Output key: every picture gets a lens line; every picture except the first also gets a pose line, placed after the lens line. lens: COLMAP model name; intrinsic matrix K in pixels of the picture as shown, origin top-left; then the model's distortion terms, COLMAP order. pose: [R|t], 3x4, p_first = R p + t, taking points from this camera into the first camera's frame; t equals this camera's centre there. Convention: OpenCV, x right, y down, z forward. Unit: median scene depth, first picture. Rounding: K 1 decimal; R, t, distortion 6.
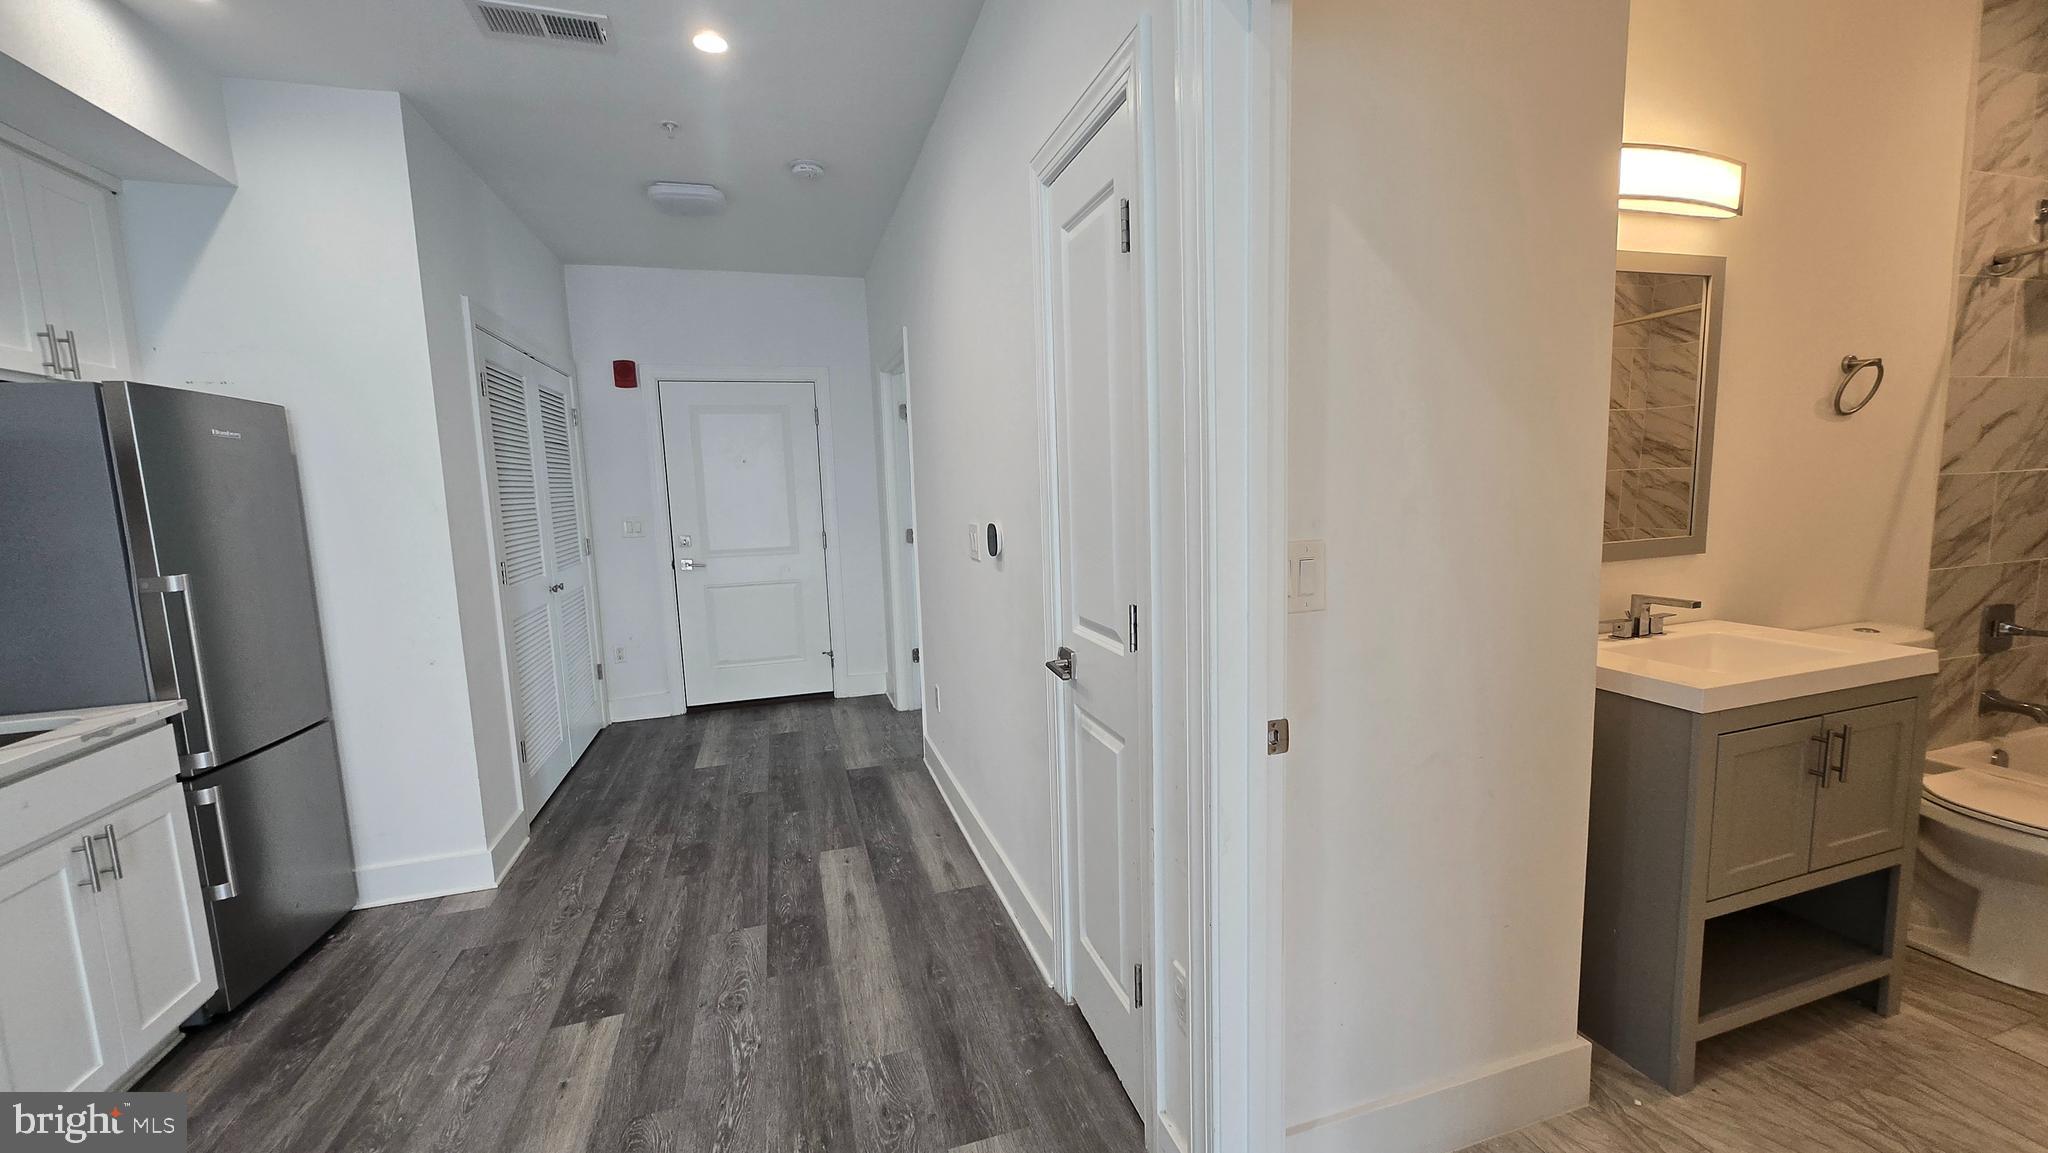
lens RADIAL K [[801.4, 0, 1031.3], [0, 801.4, 581.0], [0, 0, 1]] dist [-0.000735, -0.000459]
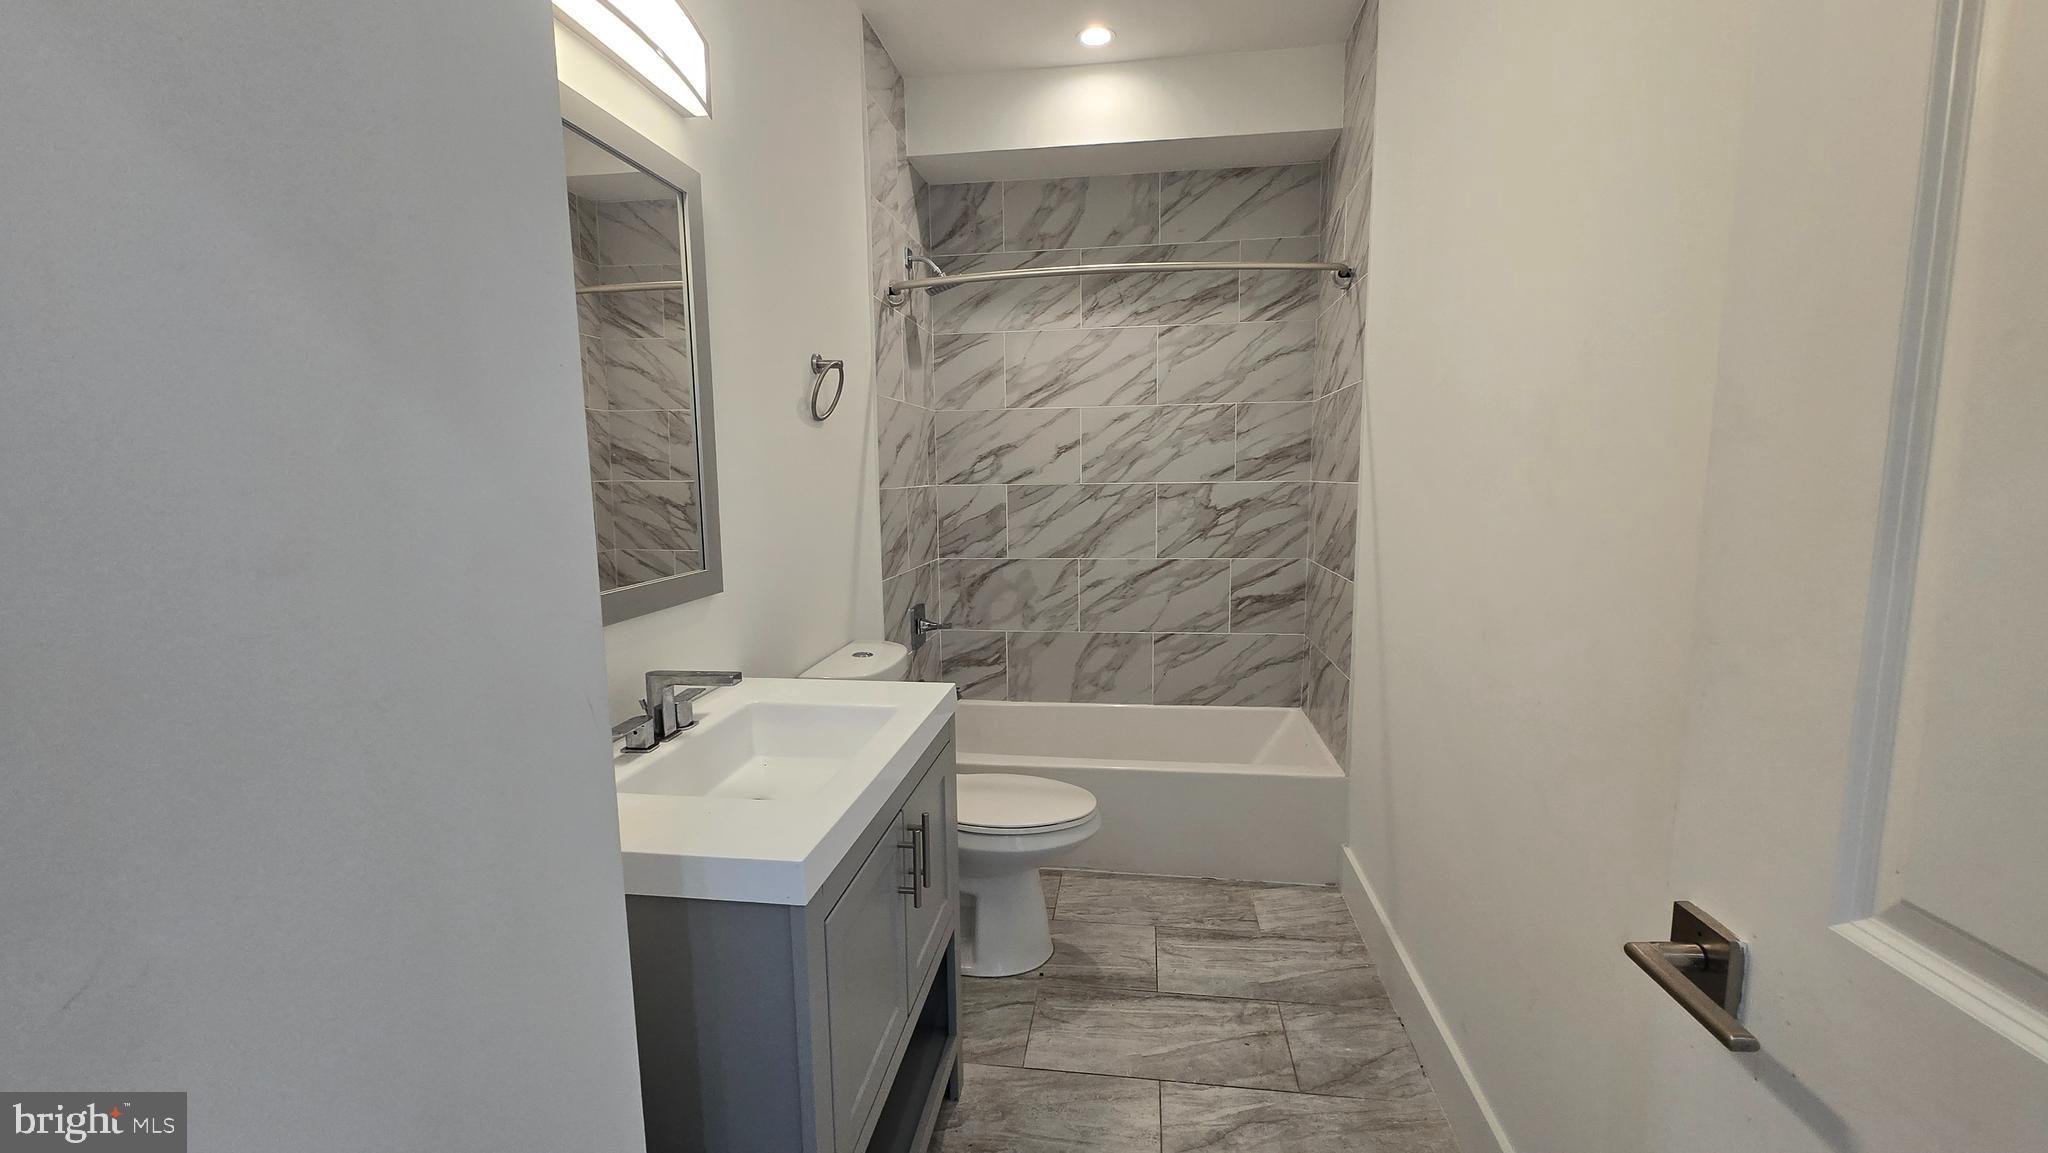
lens RADIAL K [[801.4, 0, 1029.5], [0, 801.4, 574.0], [0, 0, 1]] dist [-0.000735, -0.000459]
pose [[0.421083, -0.081570, 0.903347, 0.282110], [0.108279, 0.993346, 0.039224, -0.045211], [-0.900536, 0.081297, 0.427114, 0.405976]]
